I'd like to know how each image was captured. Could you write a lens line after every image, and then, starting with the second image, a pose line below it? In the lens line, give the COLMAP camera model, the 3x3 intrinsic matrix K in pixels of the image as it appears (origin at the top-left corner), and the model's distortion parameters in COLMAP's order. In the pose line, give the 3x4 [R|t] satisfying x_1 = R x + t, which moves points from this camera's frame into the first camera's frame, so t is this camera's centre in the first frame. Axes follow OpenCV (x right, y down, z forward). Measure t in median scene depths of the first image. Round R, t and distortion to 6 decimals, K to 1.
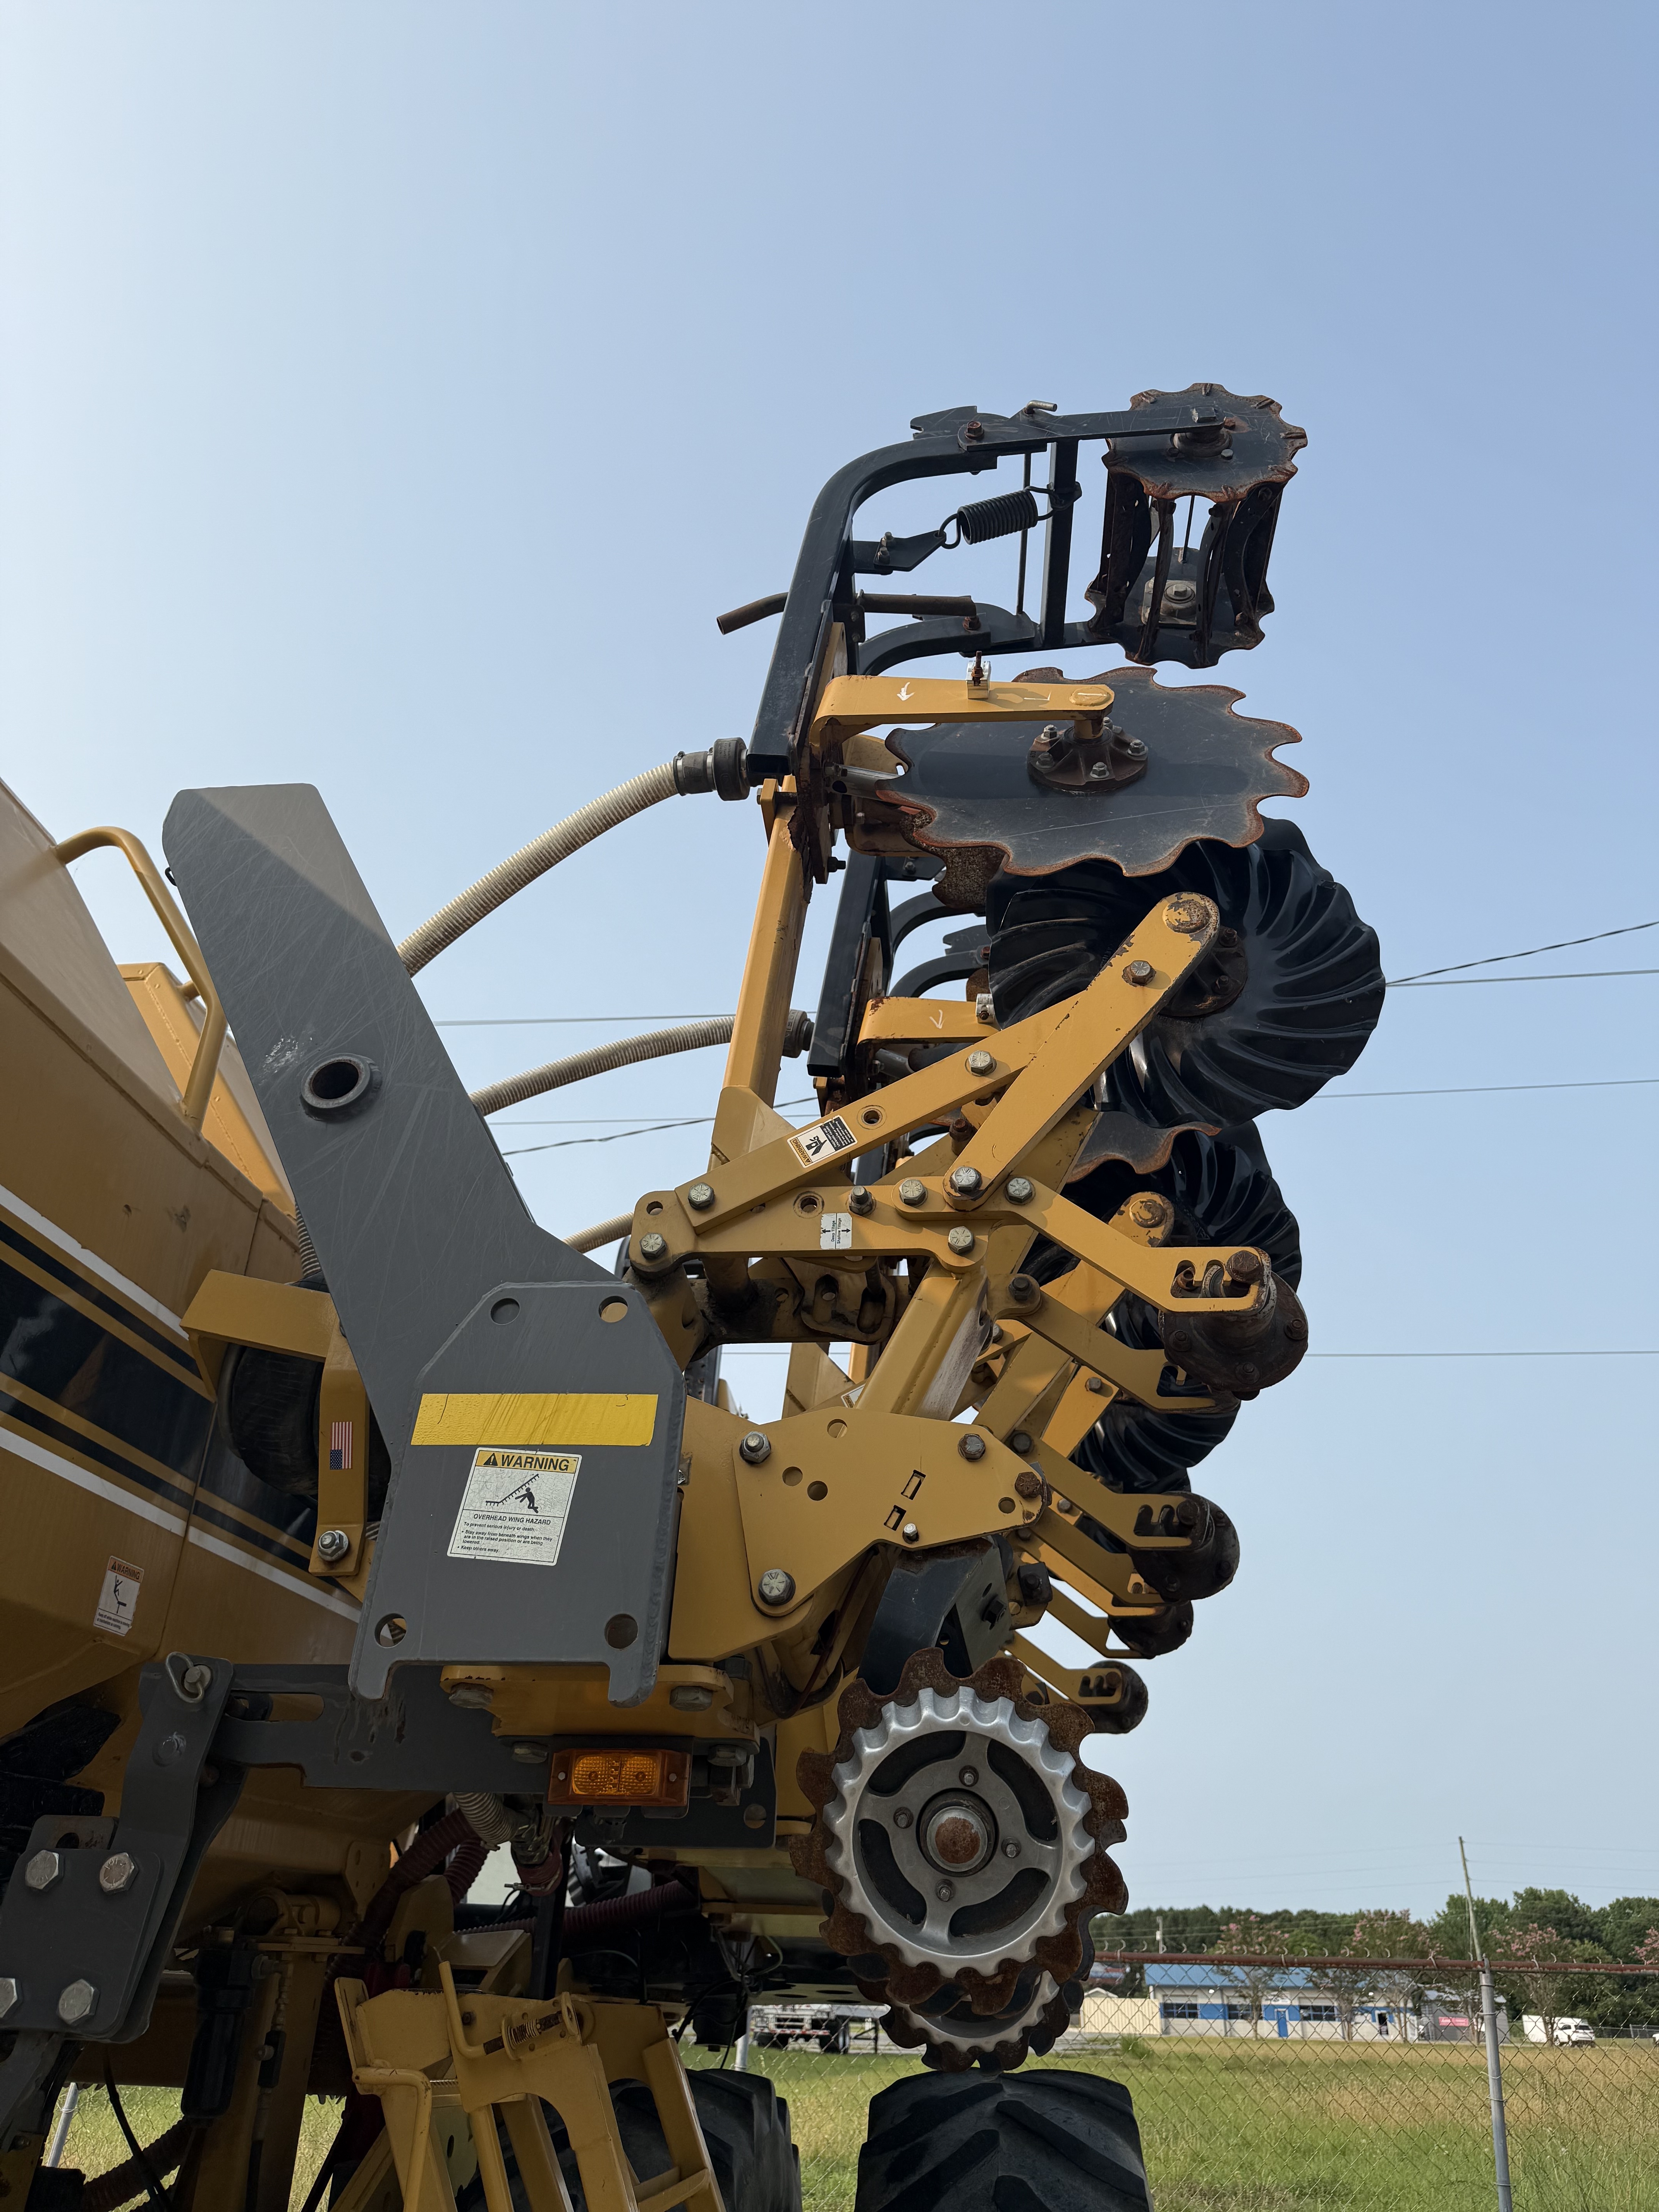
lens RADIAL K [[1526.7, 0, 832.9], [0, 1526.7, 1070.3], [0, 0, 1]] dist [0.086311, -0.112864]
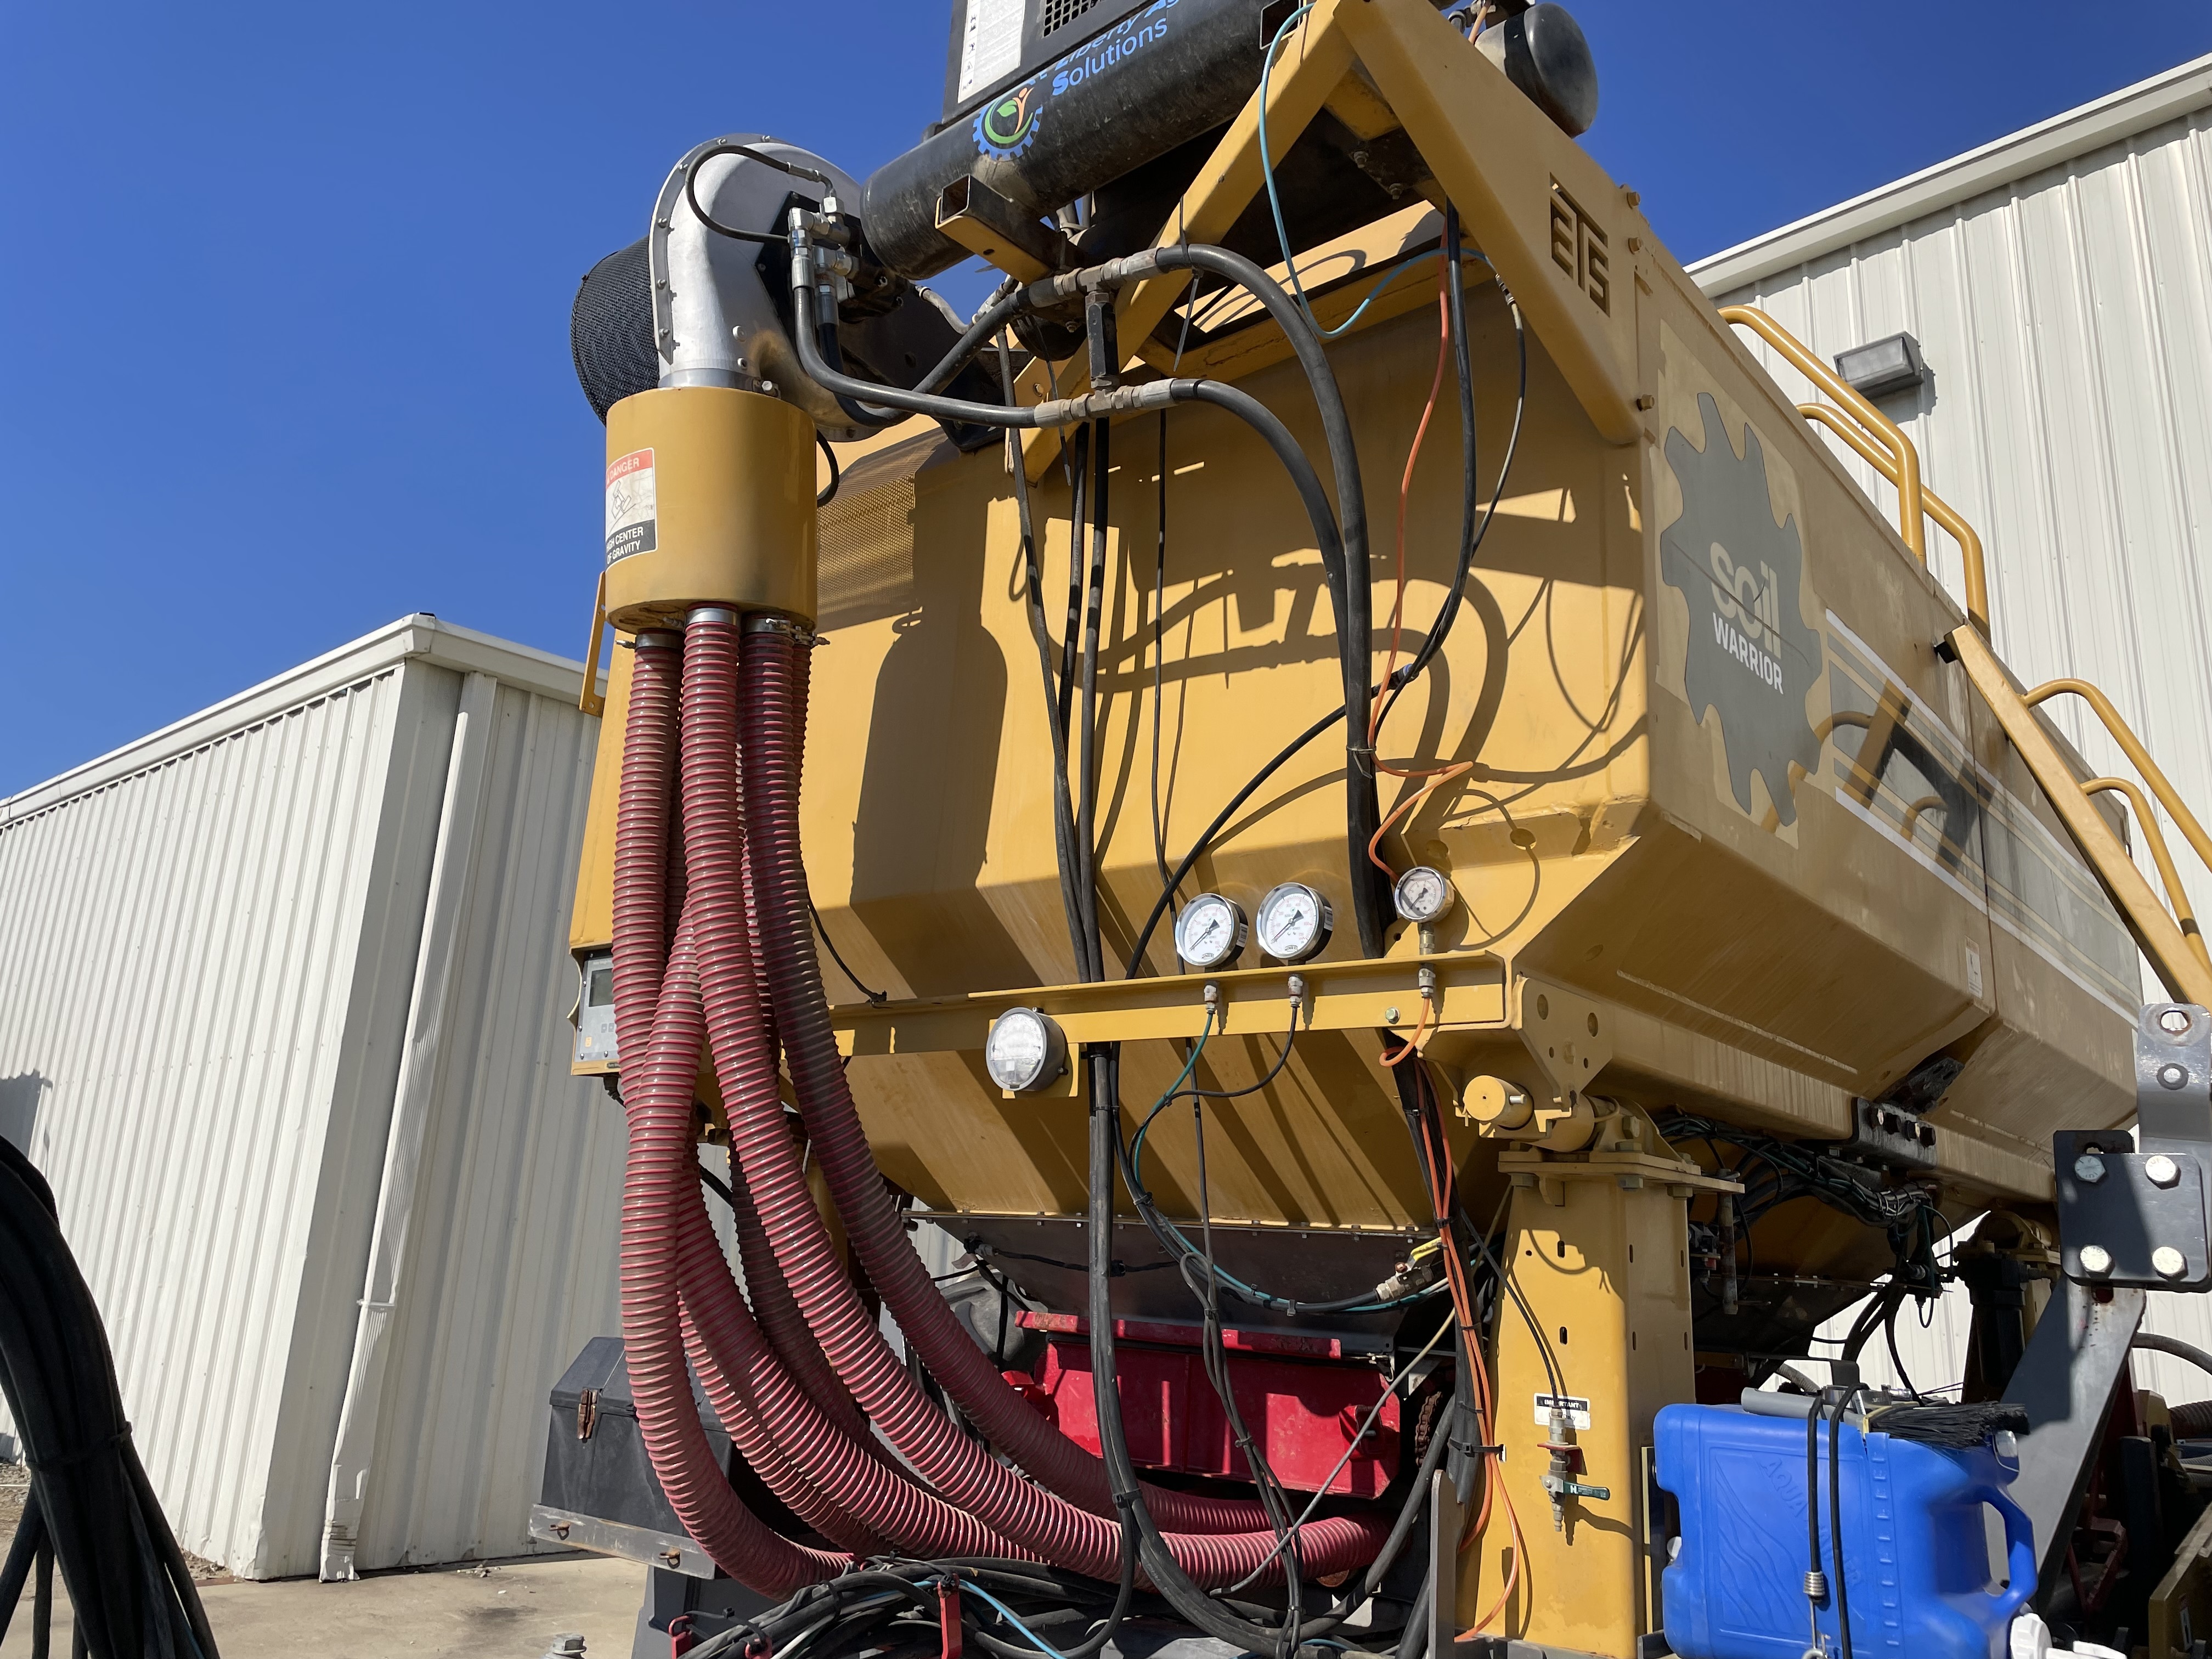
lens RADIAL K [[1645.3, 0, 1061.5], [0, 1645.3, 827.9], [0, 0, 1]] dist [0.004692, 0.000456]
pose [[0.830366, -0.115216, -0.545177, -0.409177], [0.237516, 0.958240, 0.159253, -0.160258], [0.504062, -0.261727, 0.823056, -0.439347]]
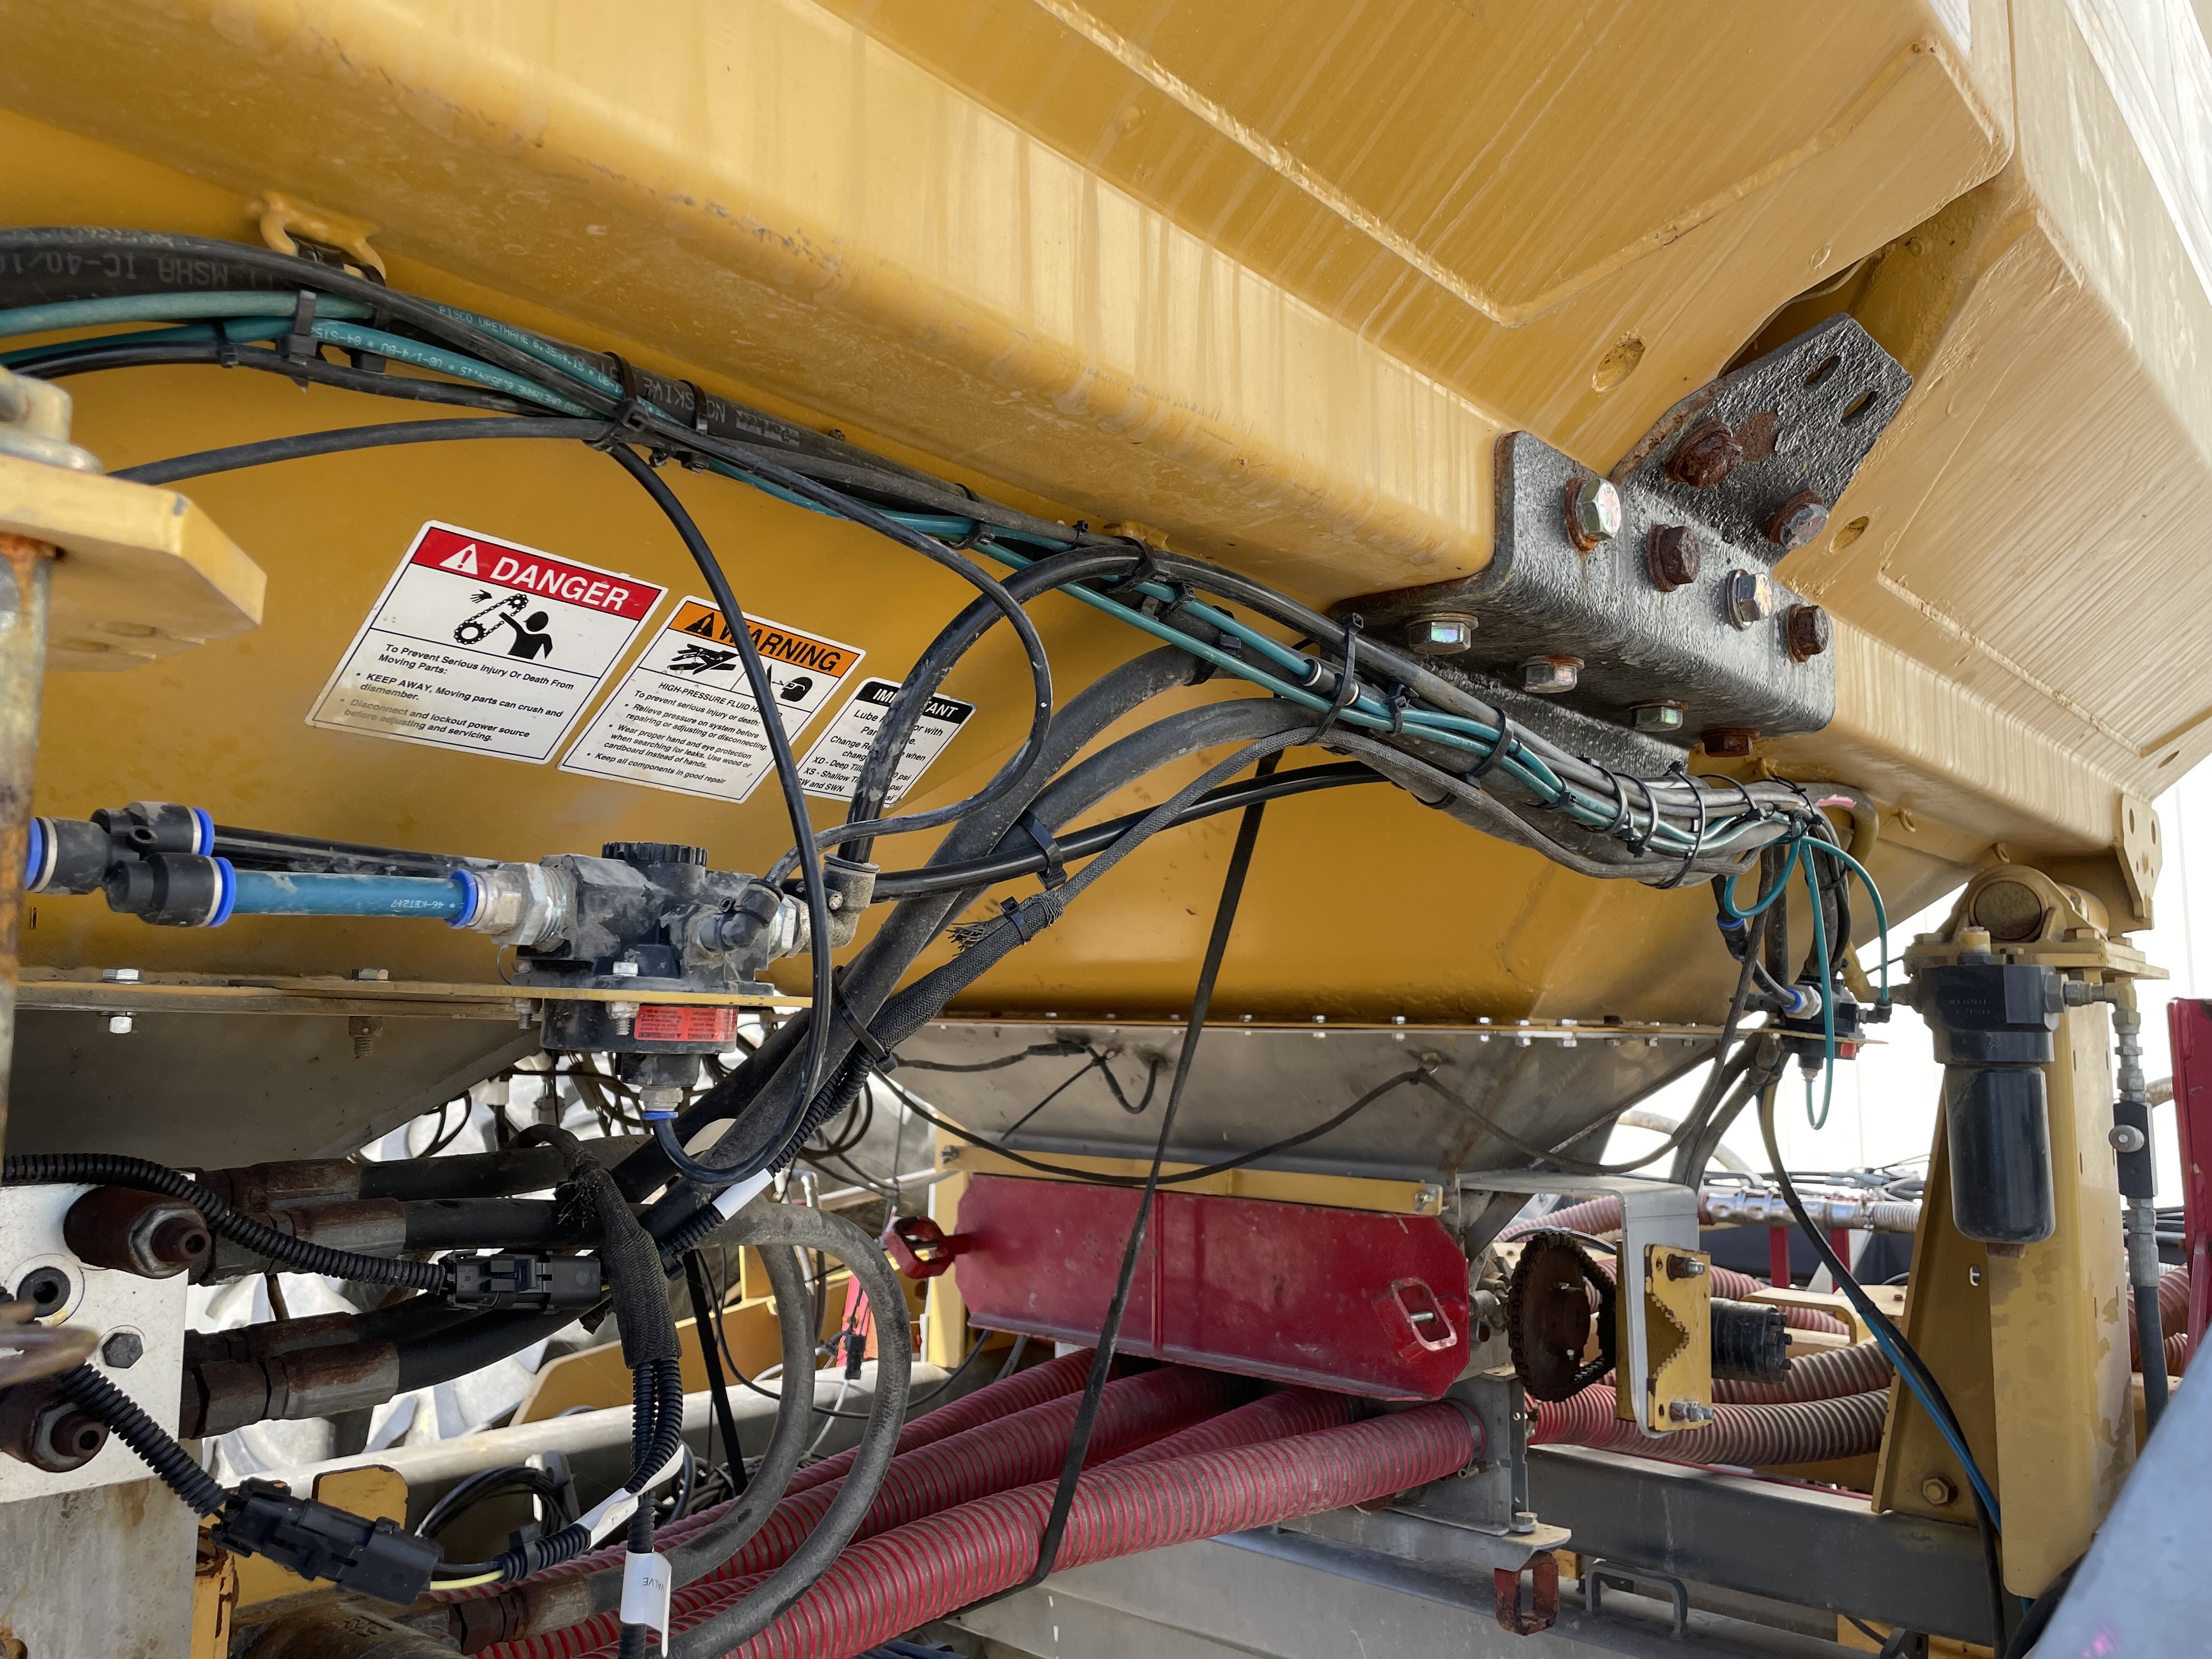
lens RADIAL K [[1649.8, 0, 1106.0], [0, 1649.8, 829.5], [0, 0, 1]] dist [0.053559, 0.005116]
pose [[0.835915, -0.072298, -0.544076, -0.514985], [0.274148, 0.913771, 0.299776, 0.427762], [0.475487, -0.399744, 0.783656, 0.673819]]
